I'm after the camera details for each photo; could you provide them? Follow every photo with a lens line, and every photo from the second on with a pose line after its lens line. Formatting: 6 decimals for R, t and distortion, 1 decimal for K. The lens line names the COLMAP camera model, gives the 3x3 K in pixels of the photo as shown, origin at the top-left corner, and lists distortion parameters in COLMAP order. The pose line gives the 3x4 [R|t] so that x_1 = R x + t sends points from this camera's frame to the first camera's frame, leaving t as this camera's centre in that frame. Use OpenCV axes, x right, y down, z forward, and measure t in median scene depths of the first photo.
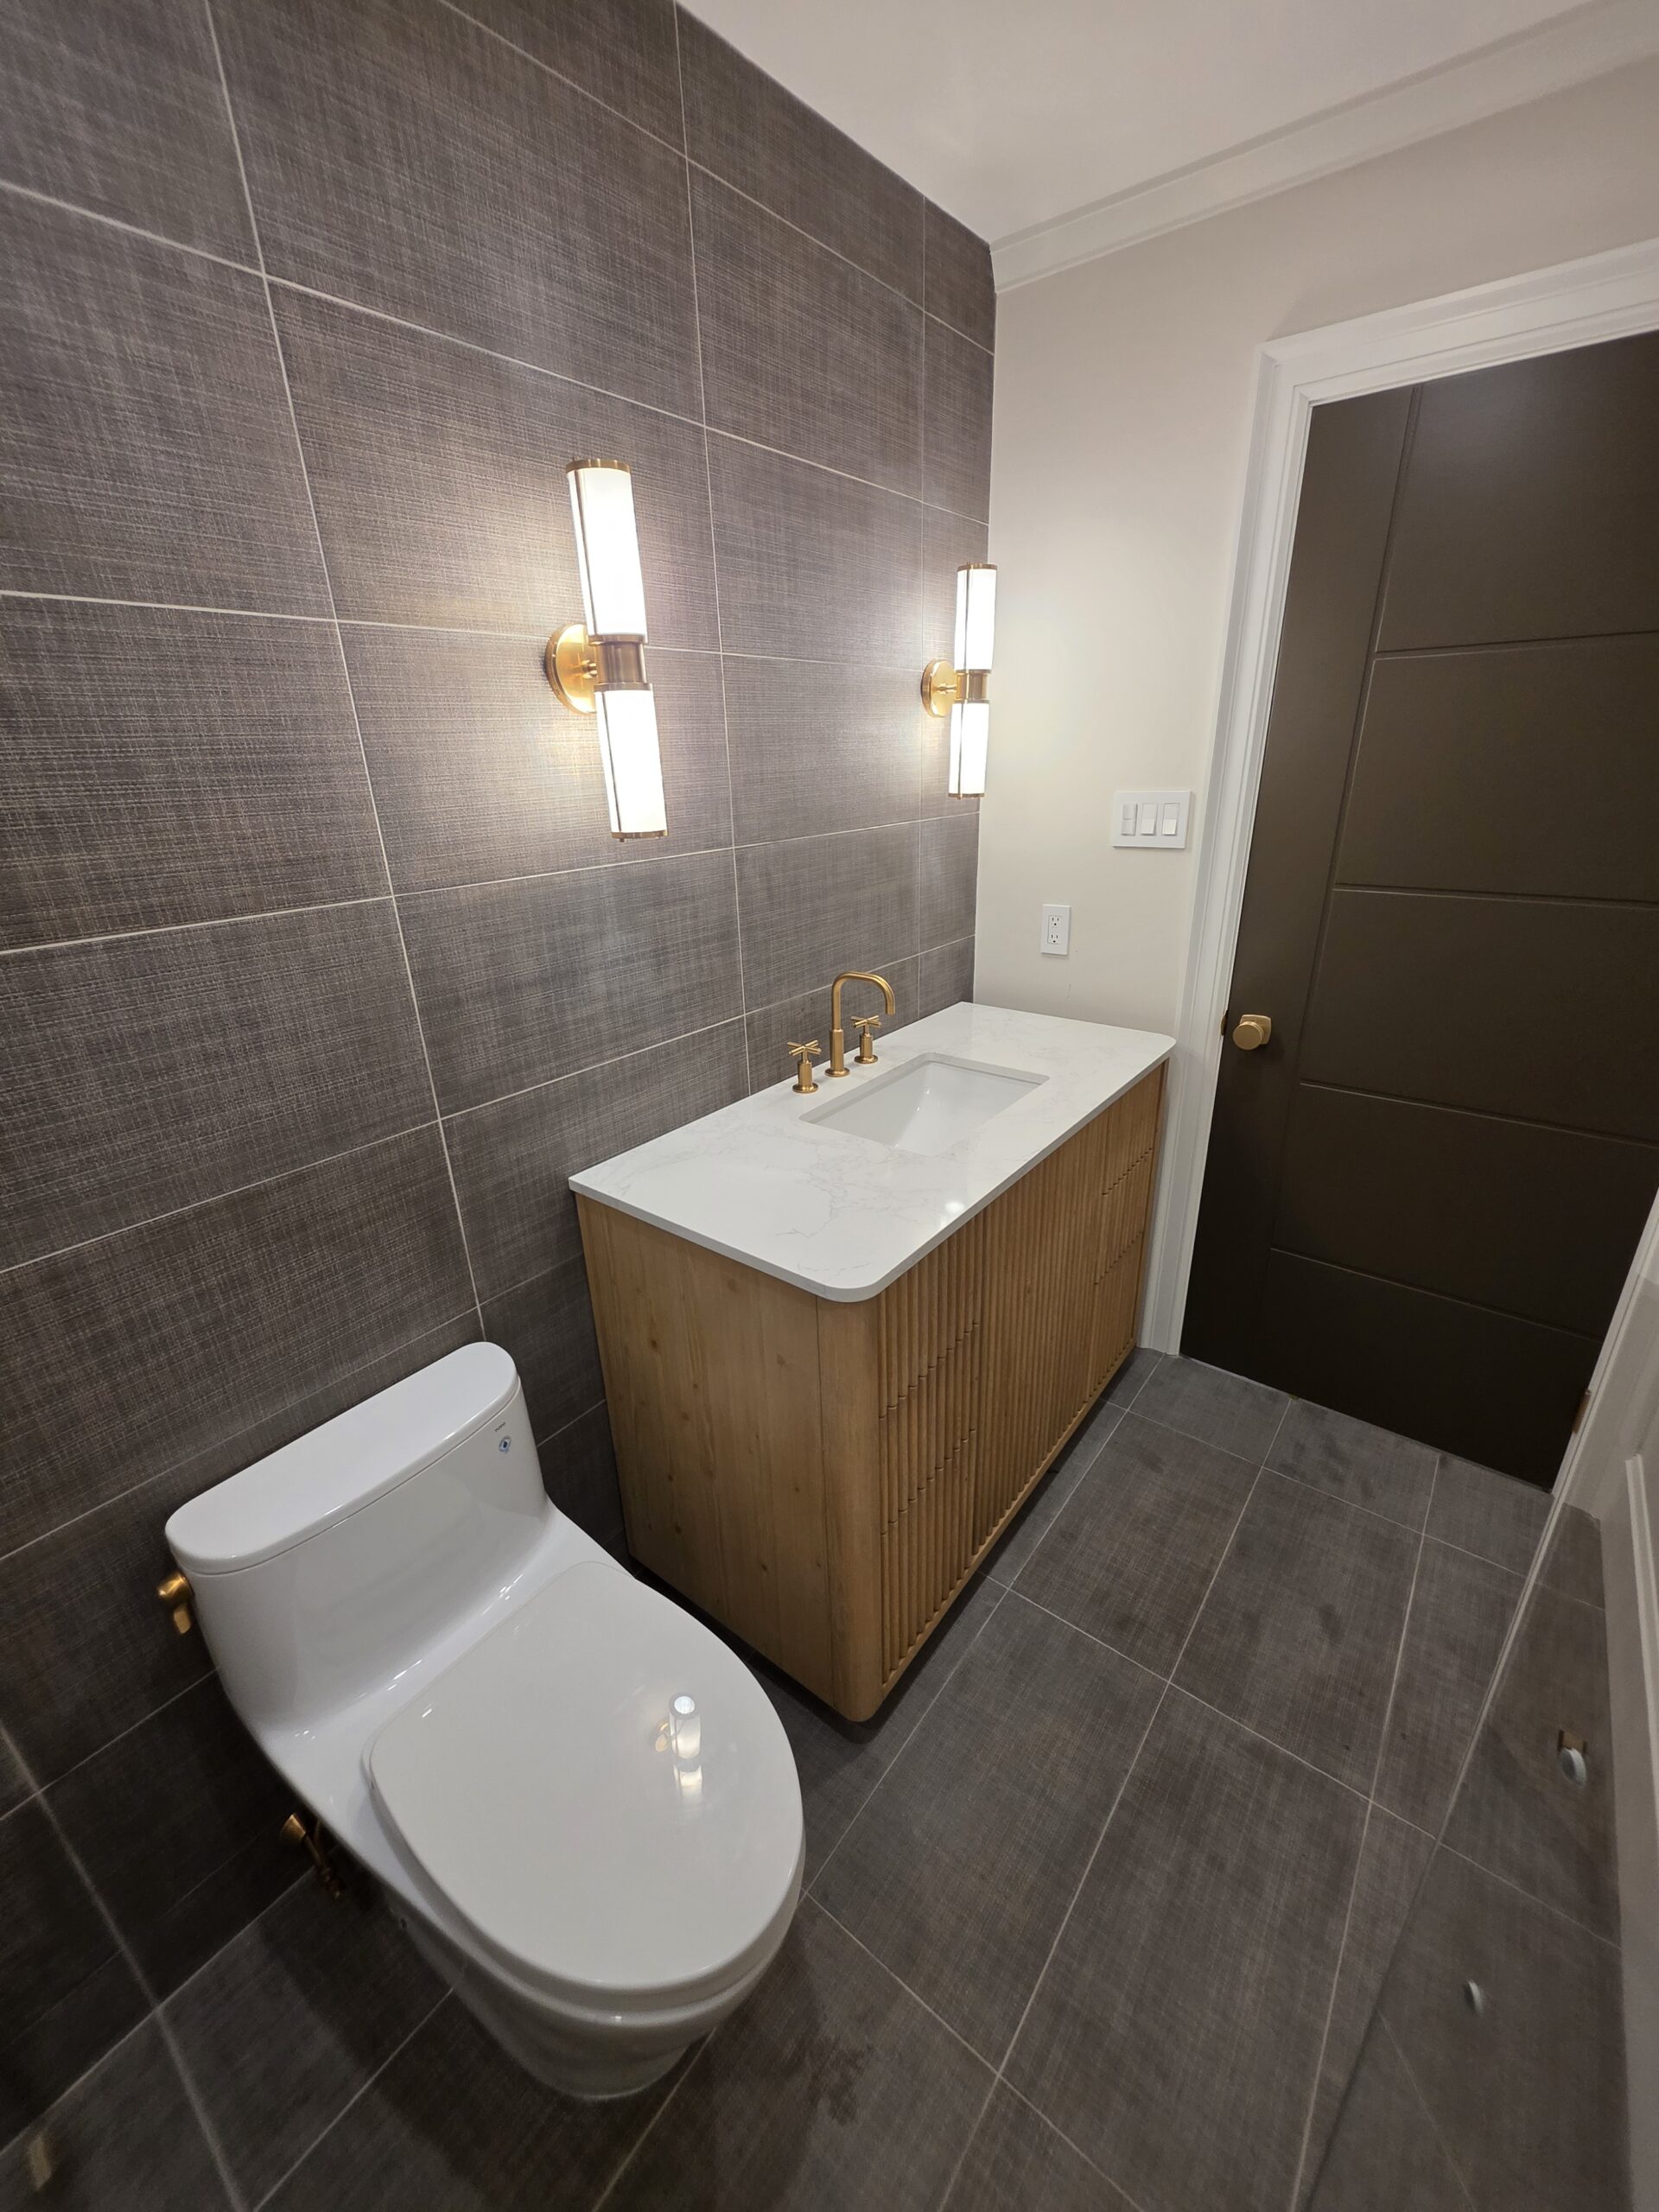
lens RADIAL K [[882.9, 0, 830.1], [0, 882.9, 1100.9], [0, 0, 1]] dist [-0.000619, 0.000262]
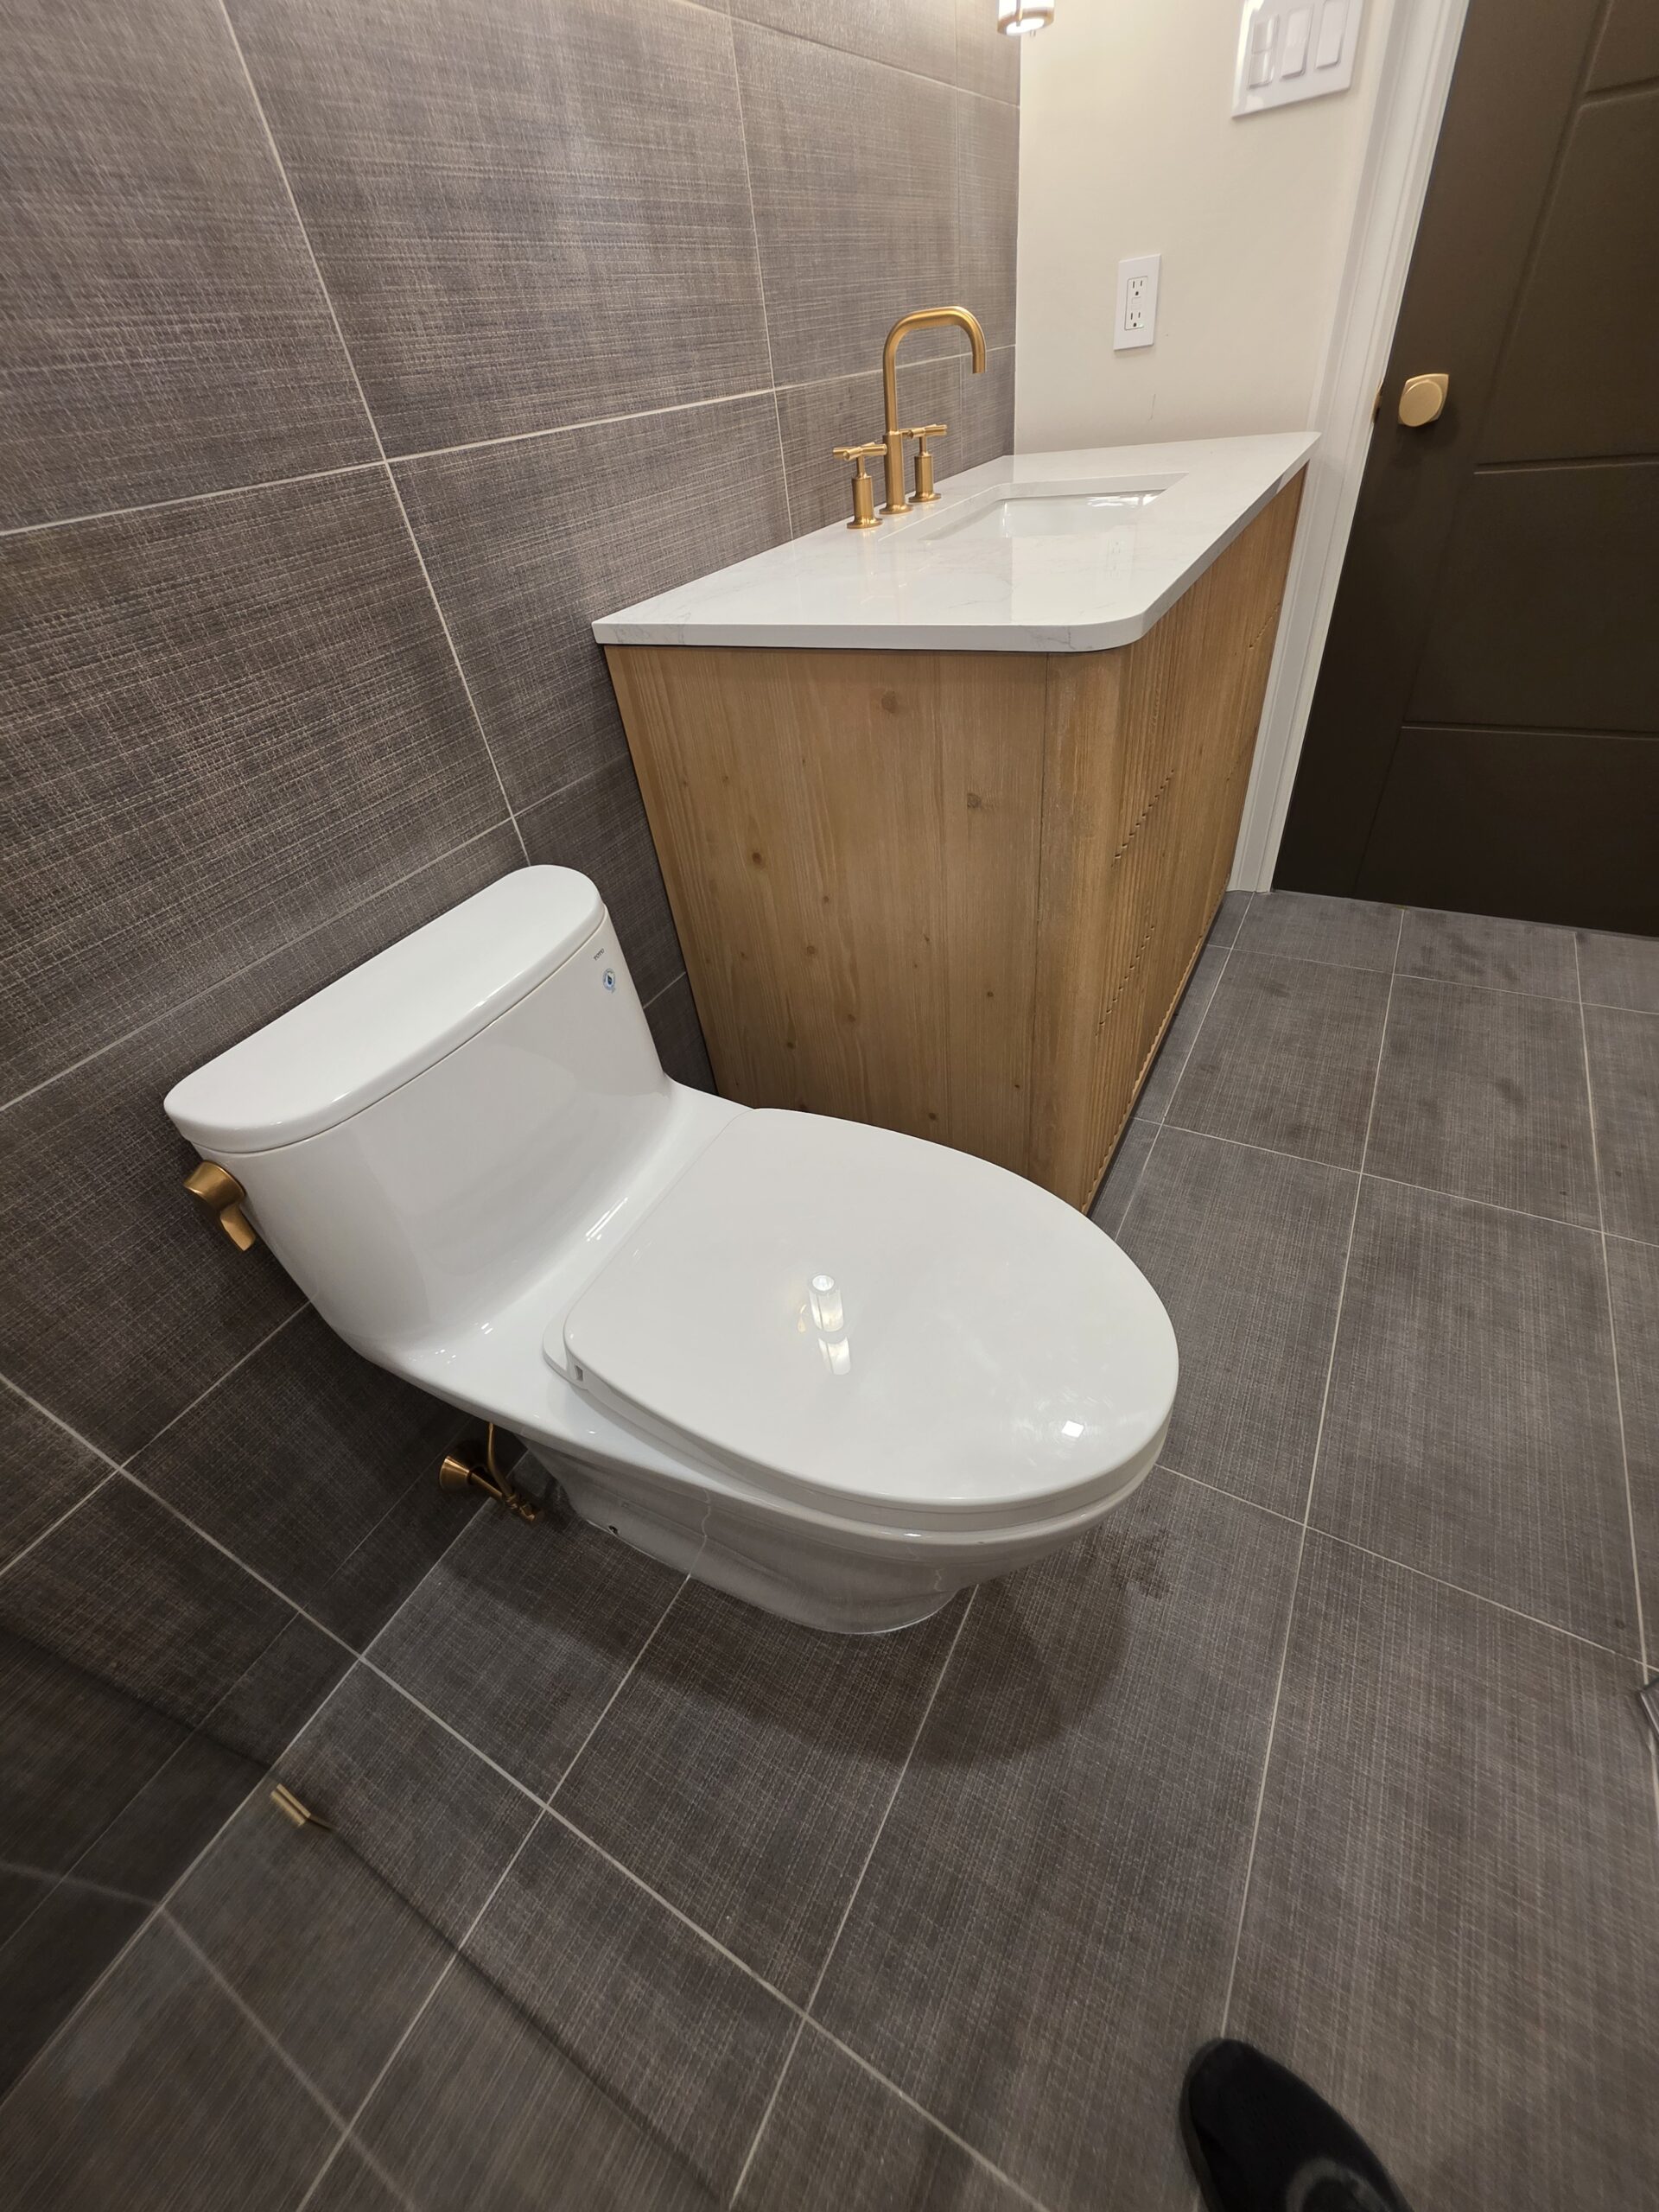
lens RADIAL K [[882.9, 0, 830.1], [0, 882.9, 1100.9], [0, 0, 1]] dist [-0.000619, 0.000262]
pose [[0.984536, -0.163479, 0.062963, -0.222235], [0.136103, 0.940072, 0.312635, 0.247718], [-0.110299, -0.299230, 0.947784, 0.235194]]
